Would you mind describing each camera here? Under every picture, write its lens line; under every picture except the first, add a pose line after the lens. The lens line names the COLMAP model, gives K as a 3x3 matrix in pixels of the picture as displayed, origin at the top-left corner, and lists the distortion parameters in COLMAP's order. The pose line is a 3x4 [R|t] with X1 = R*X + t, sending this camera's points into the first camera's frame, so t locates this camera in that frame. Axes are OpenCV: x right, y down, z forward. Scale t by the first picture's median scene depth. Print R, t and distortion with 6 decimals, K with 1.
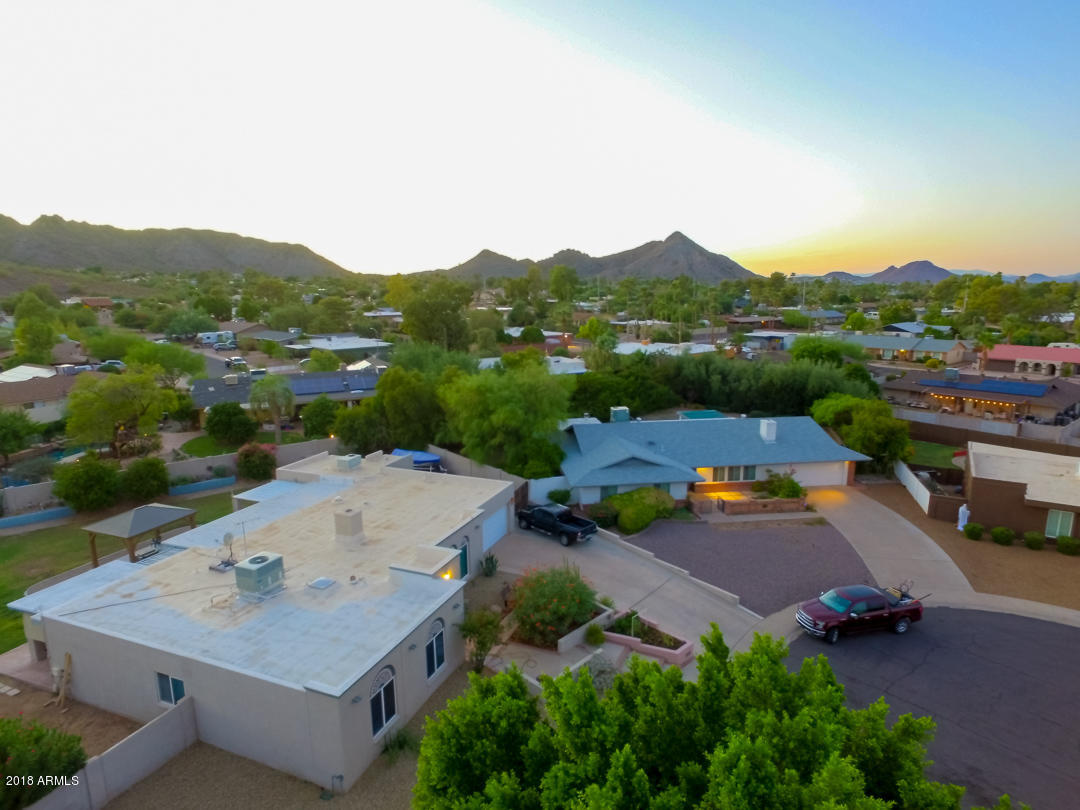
lens RADIAL K [[626.3, 0, 544.8], [0, 626.3, 415.5], [0, 0, 1]] dist [-0.007657, 0.012113]
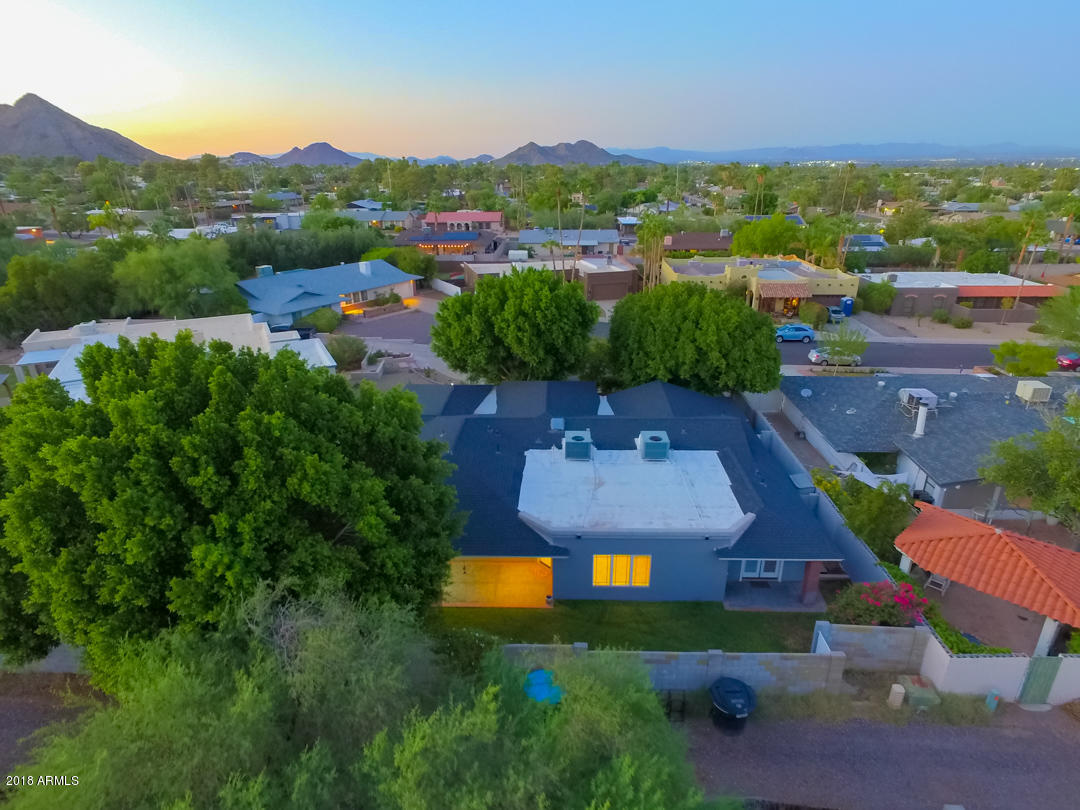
lens RADIAL K [[626.3, 0, 545.8], [0, 626.3, 409.1], [0, 0, 1]] dist [-0.007657, 0.012113]
pose [[0.660128, -0.272628, 0.699932, -0.554750], [0.154575, 0.961171, 0.228598, 0.076643], [-0.735076, -0.042712, 0.676638, -0.419196]]
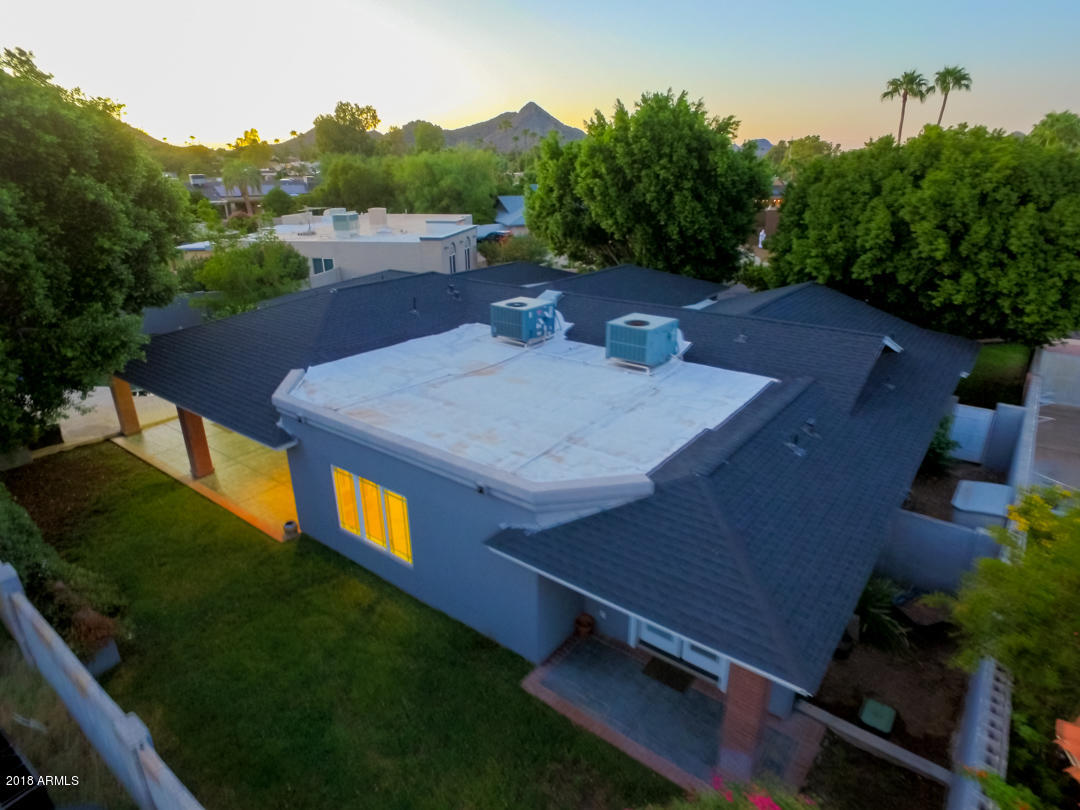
lens RADIAL K [[626.3, 0, 546.4], [0, 626.3, 410.2], [0, 0, 1]] dist [-0.007657, 0.012113]
pose [[0.974864, -0.083621, 0.206512, -0.173041], [0.047769, 0.983788, 0.172855, 0.247928], [-0.217619, -0.158645, 0.963054, -0.375931]]
